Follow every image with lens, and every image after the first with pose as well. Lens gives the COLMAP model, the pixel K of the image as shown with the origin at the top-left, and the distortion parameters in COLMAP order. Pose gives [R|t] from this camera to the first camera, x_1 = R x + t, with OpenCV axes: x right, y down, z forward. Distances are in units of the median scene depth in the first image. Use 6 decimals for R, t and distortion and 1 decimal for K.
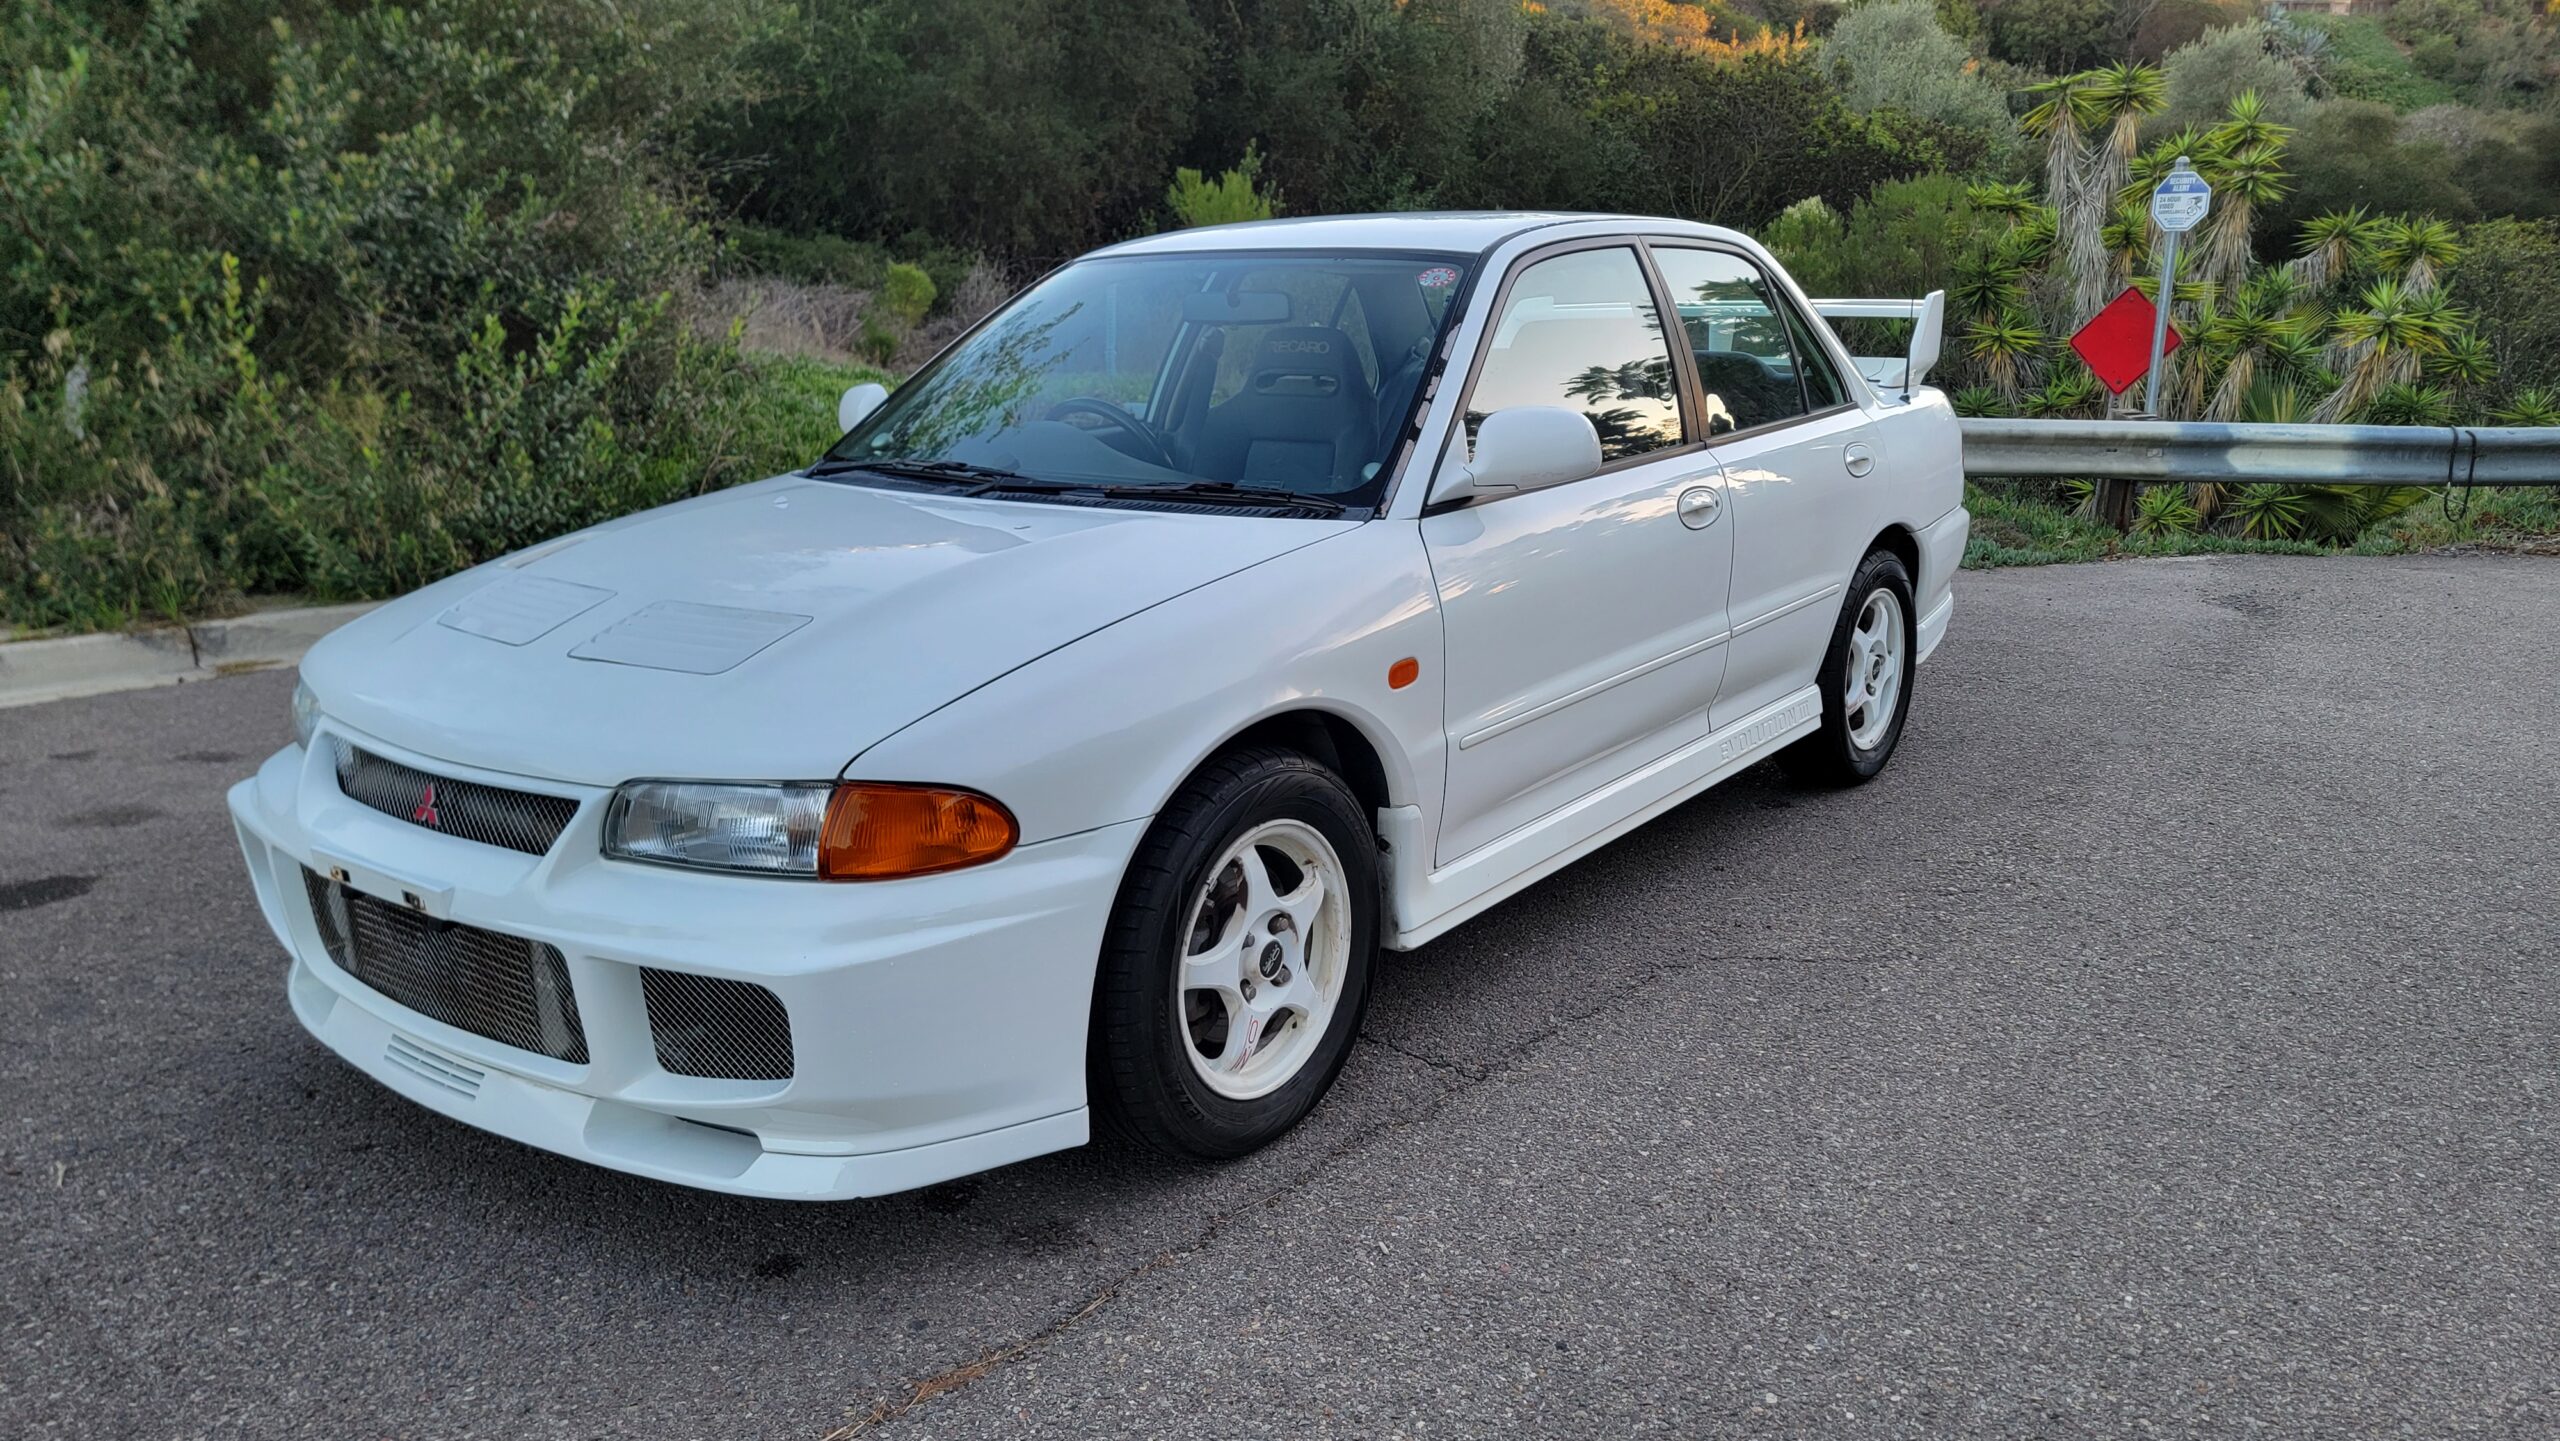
lens RADIAL K [[1756.9, 0, 1364.6], [0, 1756.9, 710.2], [0, 0, 1]] dist [0.077236, -0.068836]
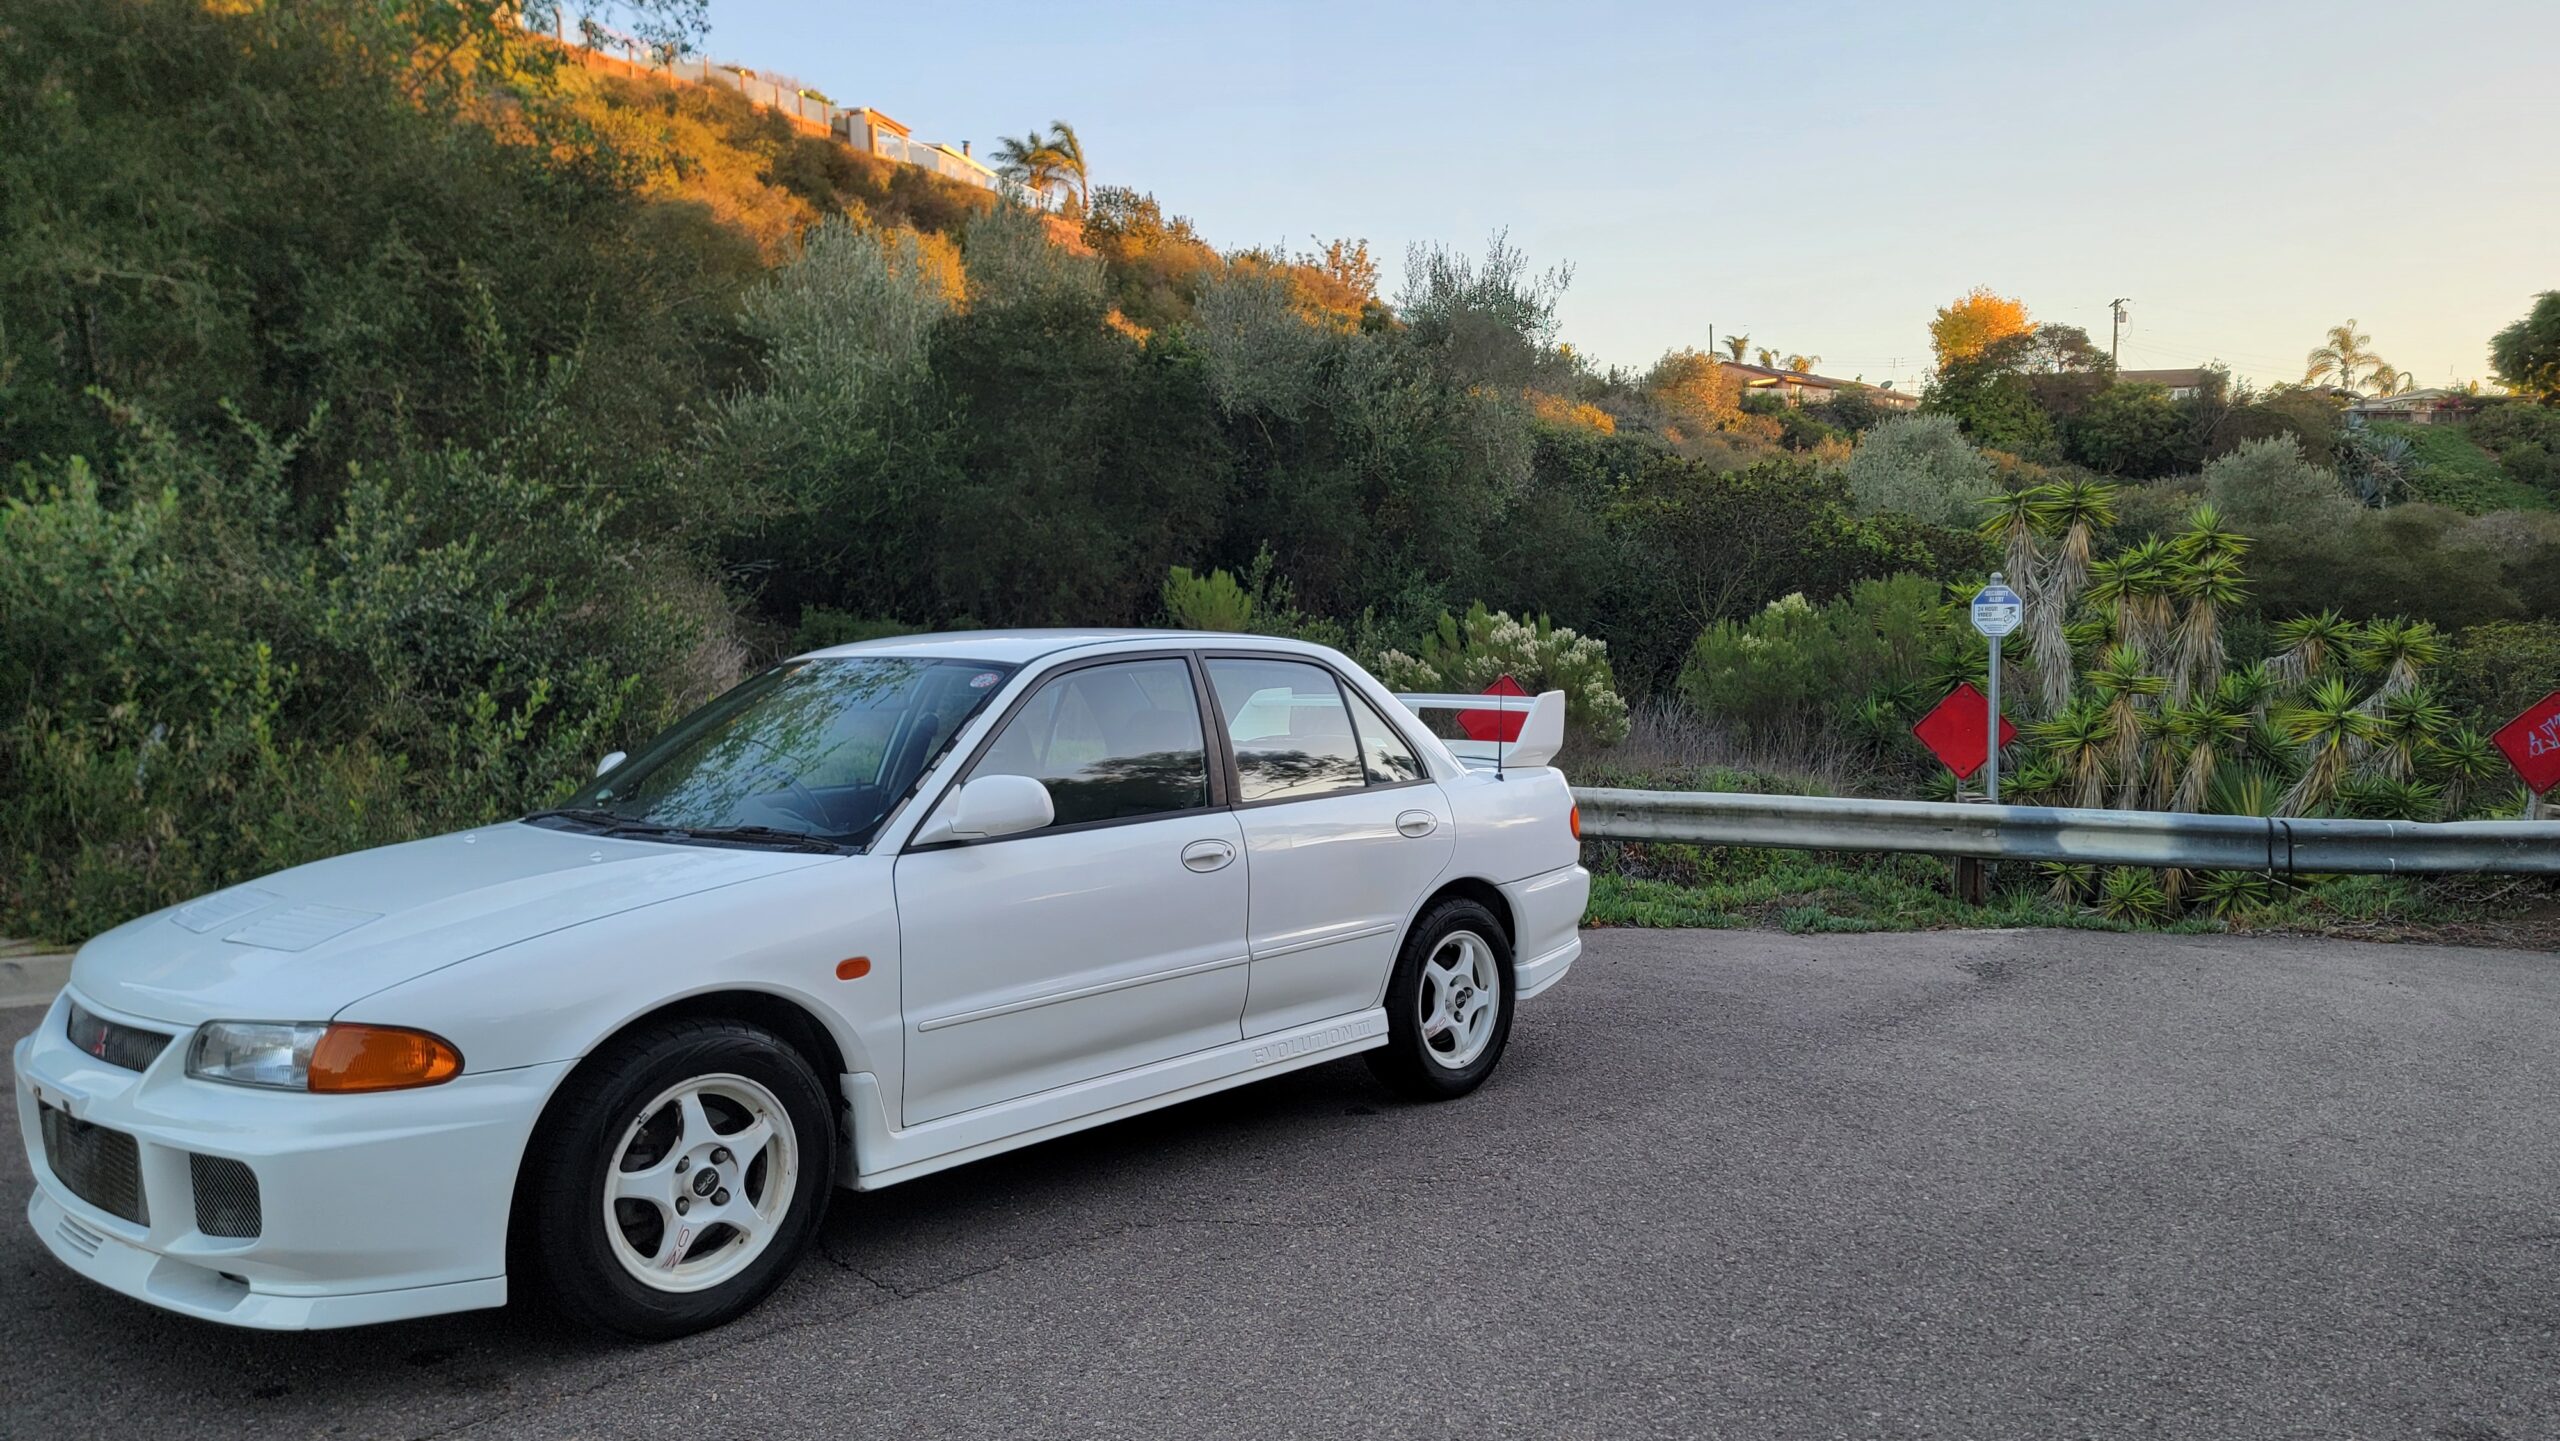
lens RADIAL K [[1756.9, 0, 1364.6], [0, 1756.9, 710.2], [0, 0, 1]] dist [0.077236, -0.068836]
pose [[0.996598, 0.014067, -0.081209, 0.154036], [-0.030497, 0.978329, -0.204798, 0.014944], [0.076568, 0.206578, 0.975430, -0.098092]]
